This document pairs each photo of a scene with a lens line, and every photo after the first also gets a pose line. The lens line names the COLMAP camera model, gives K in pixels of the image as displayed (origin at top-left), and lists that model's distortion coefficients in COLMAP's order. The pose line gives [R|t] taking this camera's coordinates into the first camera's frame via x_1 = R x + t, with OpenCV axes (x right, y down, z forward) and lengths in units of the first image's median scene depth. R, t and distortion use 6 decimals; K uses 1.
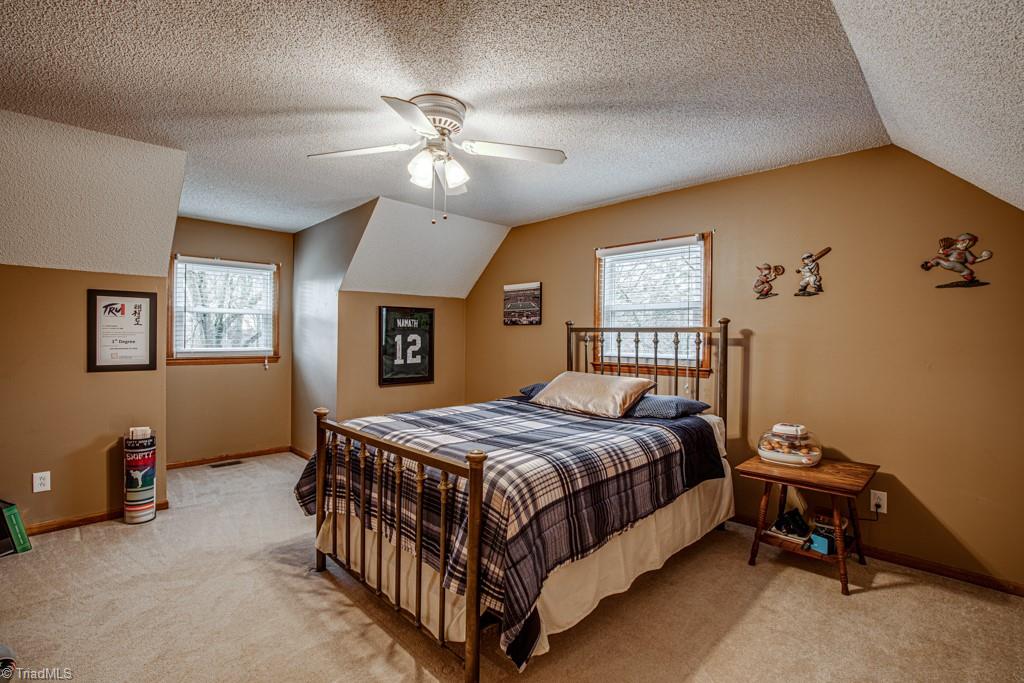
lens RADIAL K [[471.8, 0, 517.6], [0, 471.8, 339.7], [0, 0, 1]] dist [-0.027758, 0.003962]
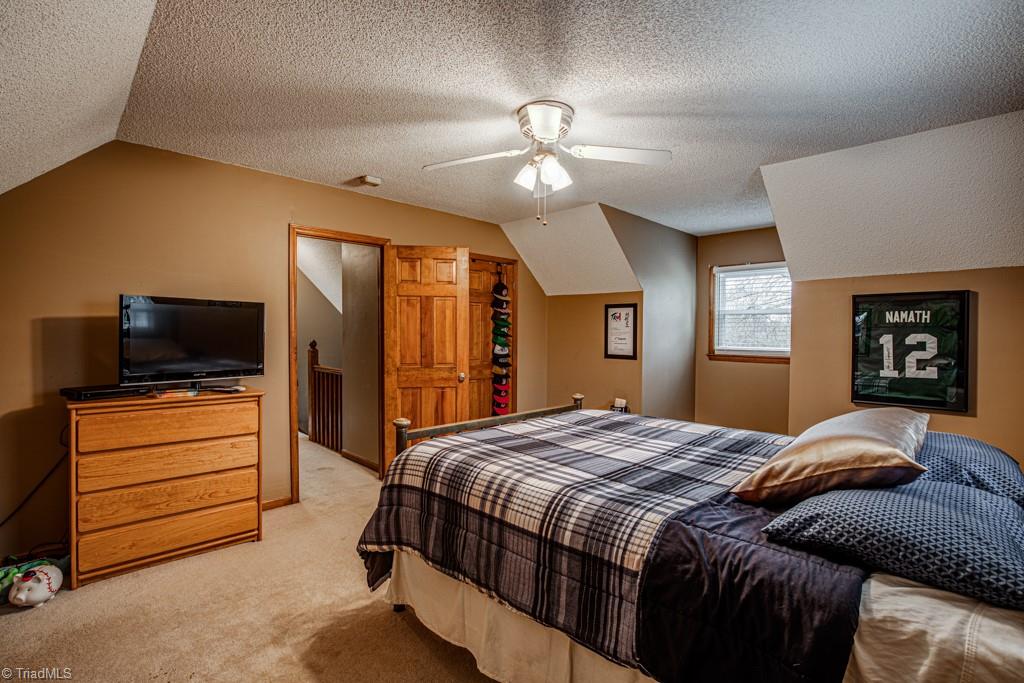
lens RADIAL K [[471.8, 0, 518.7], [0, 471.8, 338.0], [0, 0, 1]] dist [-0.027758, 0.003962]
pose [[-0.003443, 0.004378, -0.999984, 0.447398], [-0.014972, 0.999878, 0.004429, 0.000199], [0.999882, 0.014987, -0.003377, 0.486751]]
